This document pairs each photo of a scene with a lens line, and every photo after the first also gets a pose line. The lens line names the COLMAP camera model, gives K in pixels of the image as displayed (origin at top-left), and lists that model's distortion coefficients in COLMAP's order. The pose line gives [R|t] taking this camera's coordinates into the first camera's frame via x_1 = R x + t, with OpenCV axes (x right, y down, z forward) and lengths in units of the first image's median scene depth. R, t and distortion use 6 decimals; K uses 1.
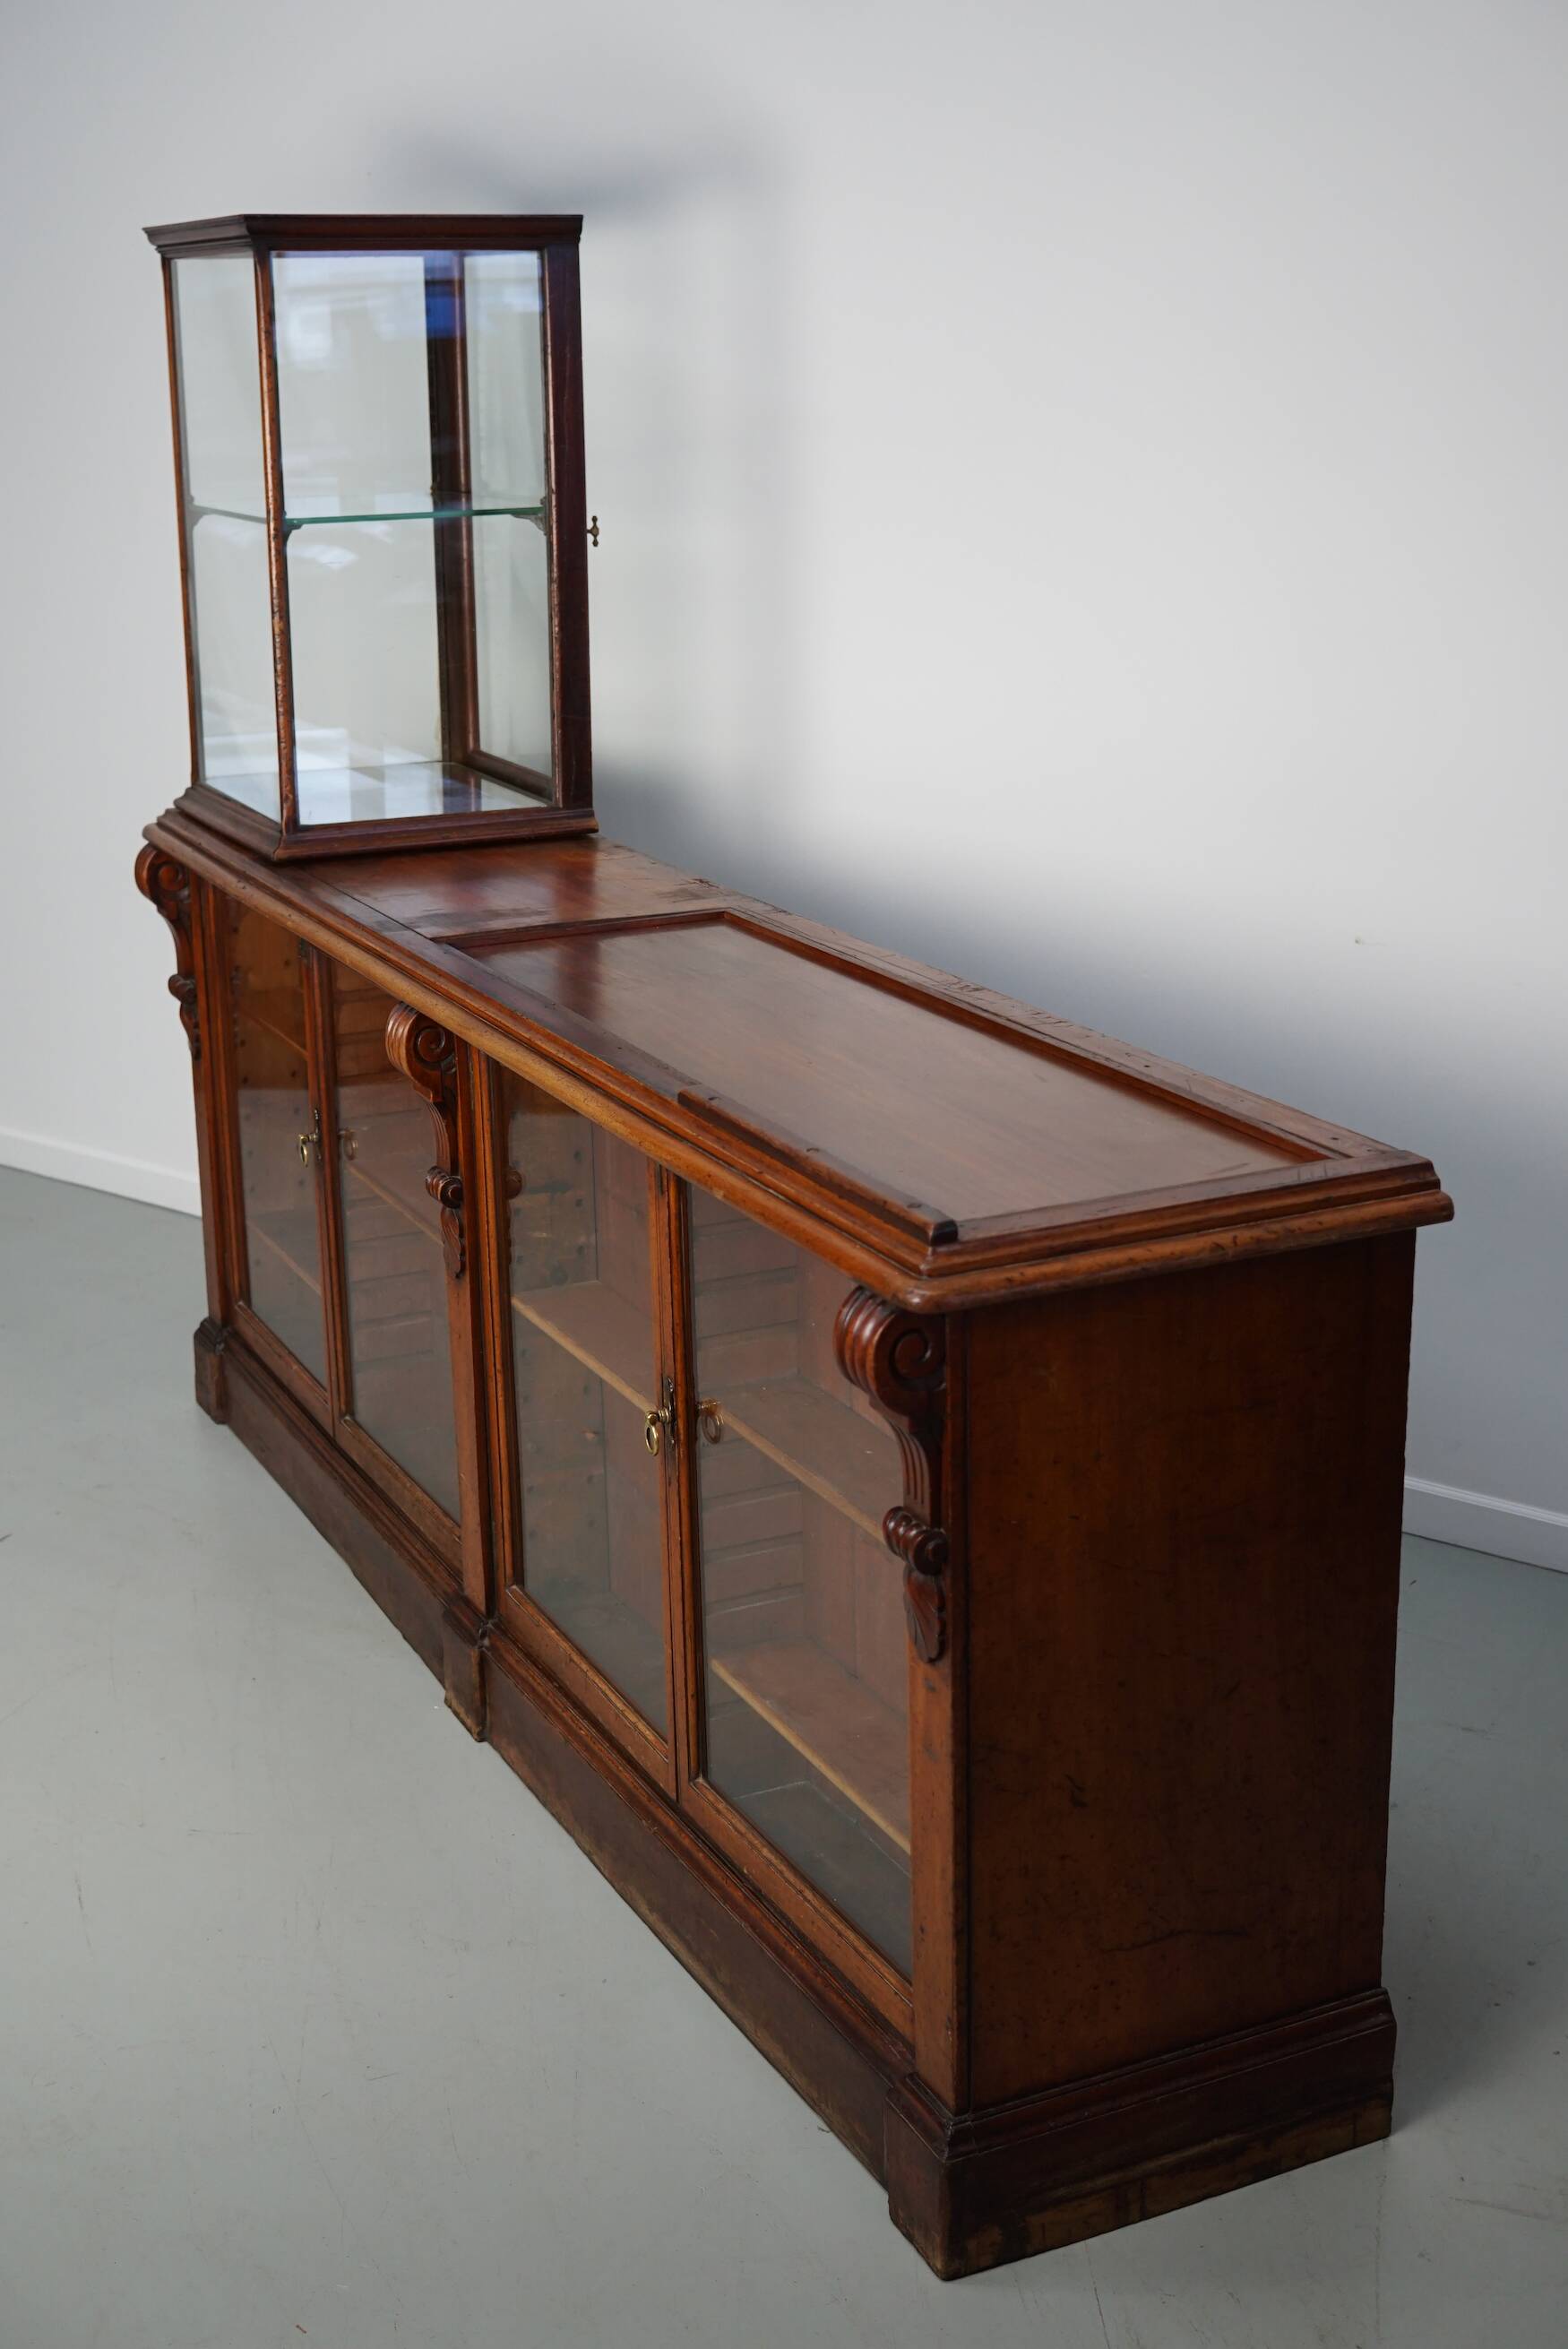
lens RADIAL K [[3032.0, 0, 784.0], [0, 3032.0, 1174.5], [0, 0, 1]] dist [-0.145842, 0.326957]
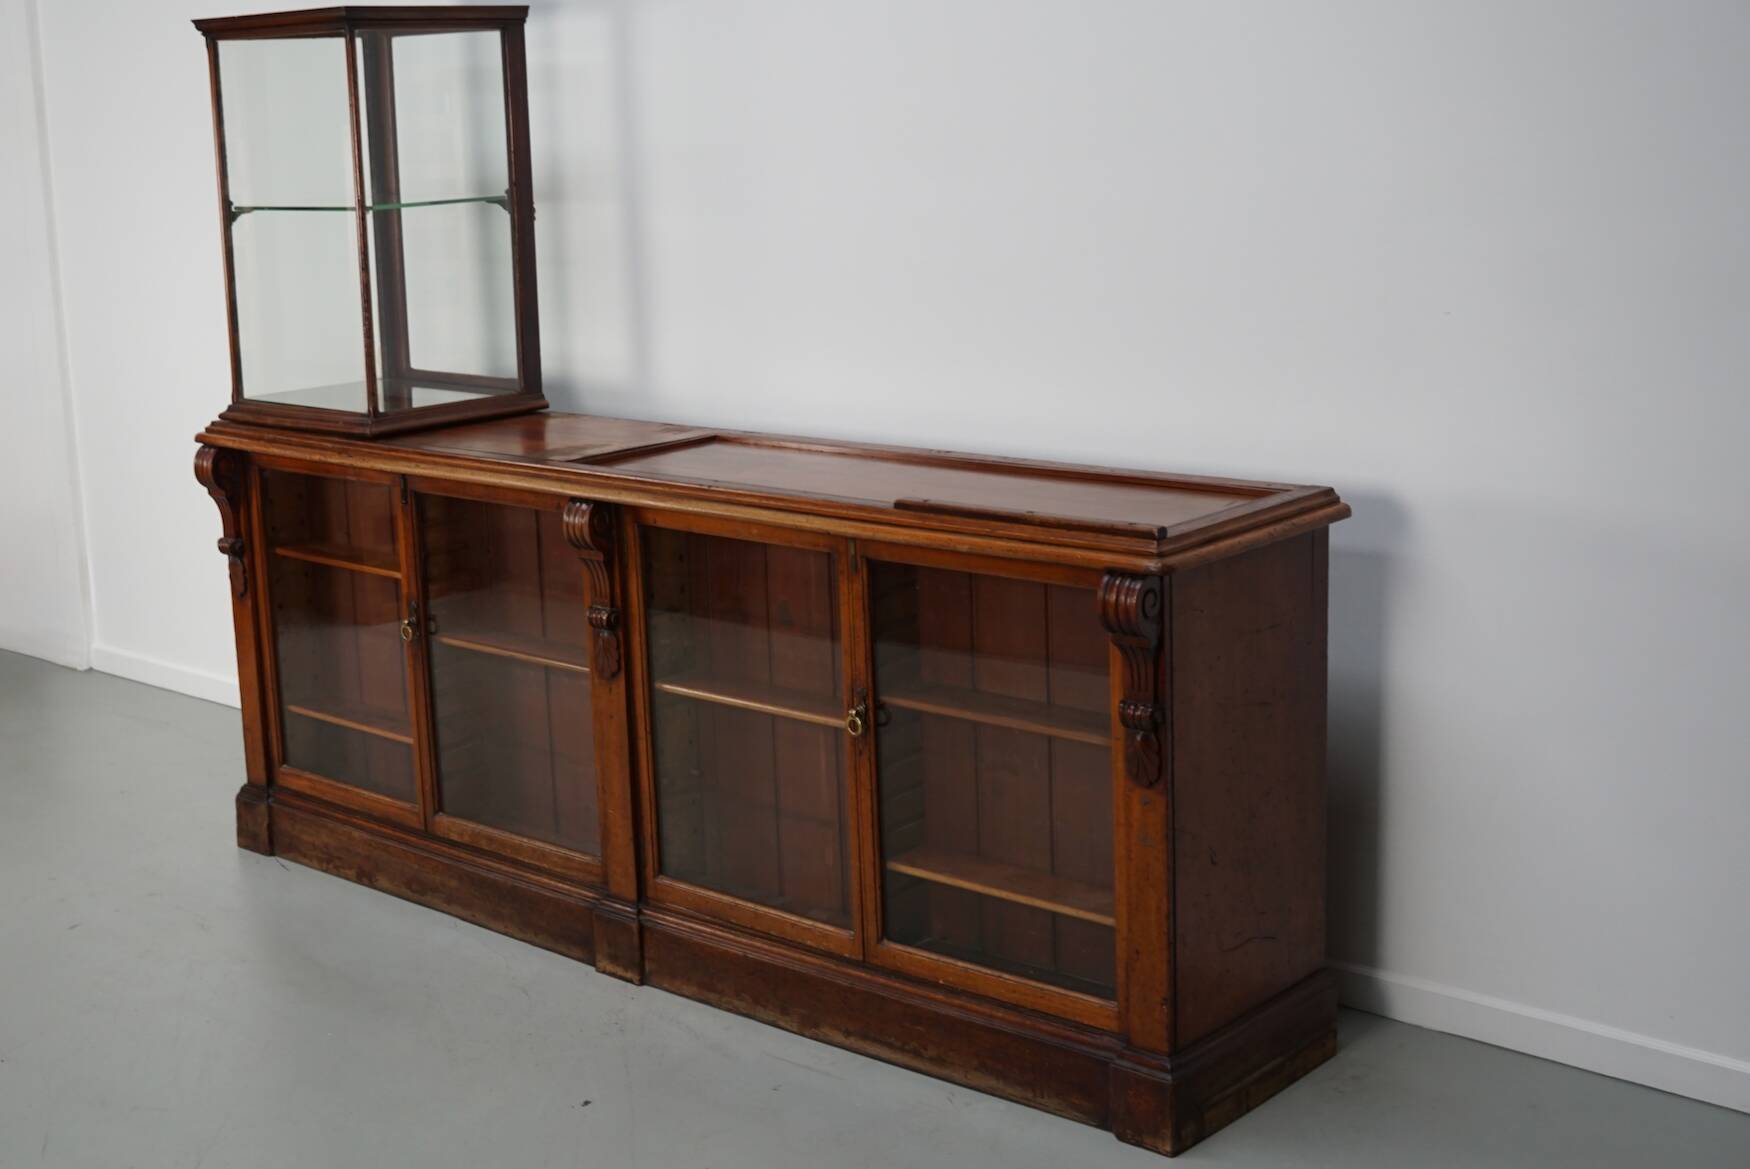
lens RADIAL K [[2431.3, 0, 808.3], [0, 2431.3, 553.7], [0, 0, 1]] dist [-0.170485, 0.483703]
pose [[0.927351, -0.093832, 0.362237, -0.459560], [0.128191, 0.989135, -0.071959, 0.074396], [-0.351549, 0.113166, 0.929304, -0.190976]]
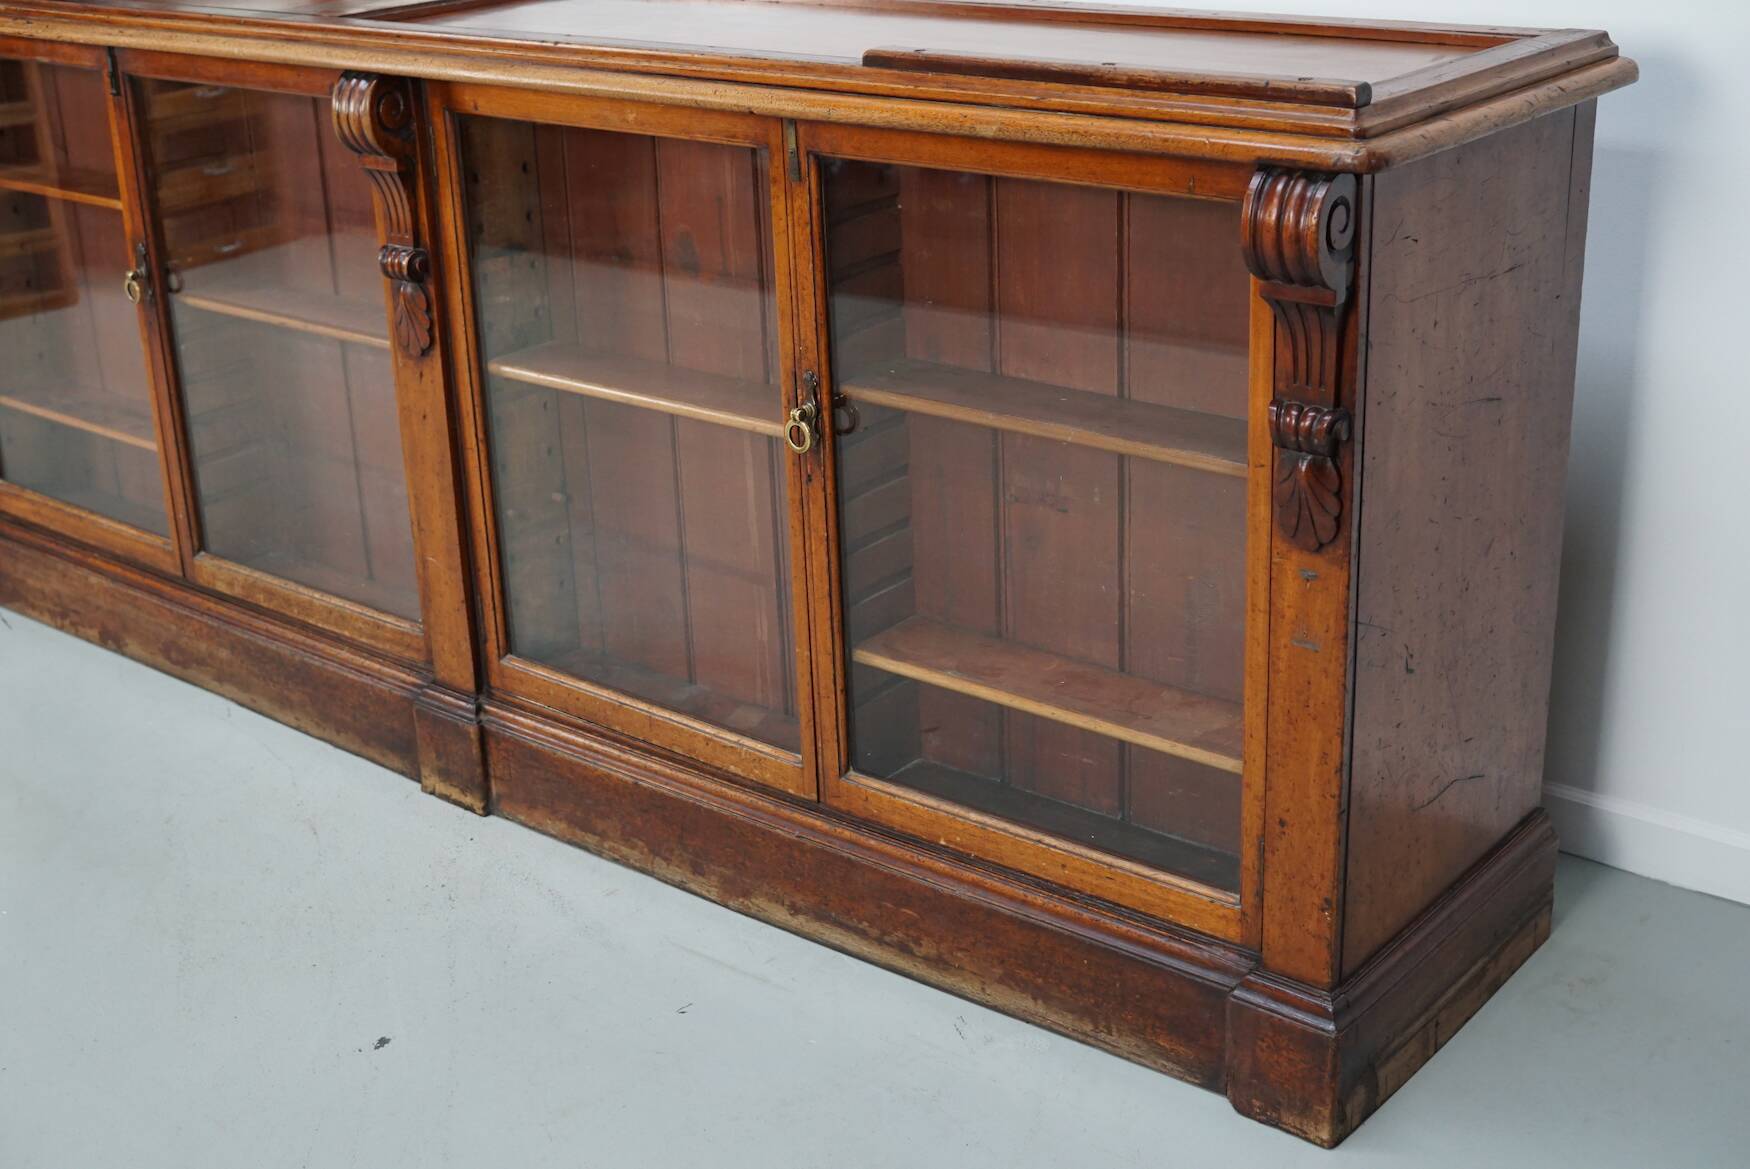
lens RADIAL K [[2259.1, 0, 875.0], [0, 2259.1, 584.5], [0, 0, 1]] dist [-0.145842, 0.326957]
pose [[0.906047, -0.166840, 0.388899, -0.273711], [0.138507, 0.985299, 0.100010, 0.055641], [-0.399867, -0.036749, 0.915836, 0.265618]]
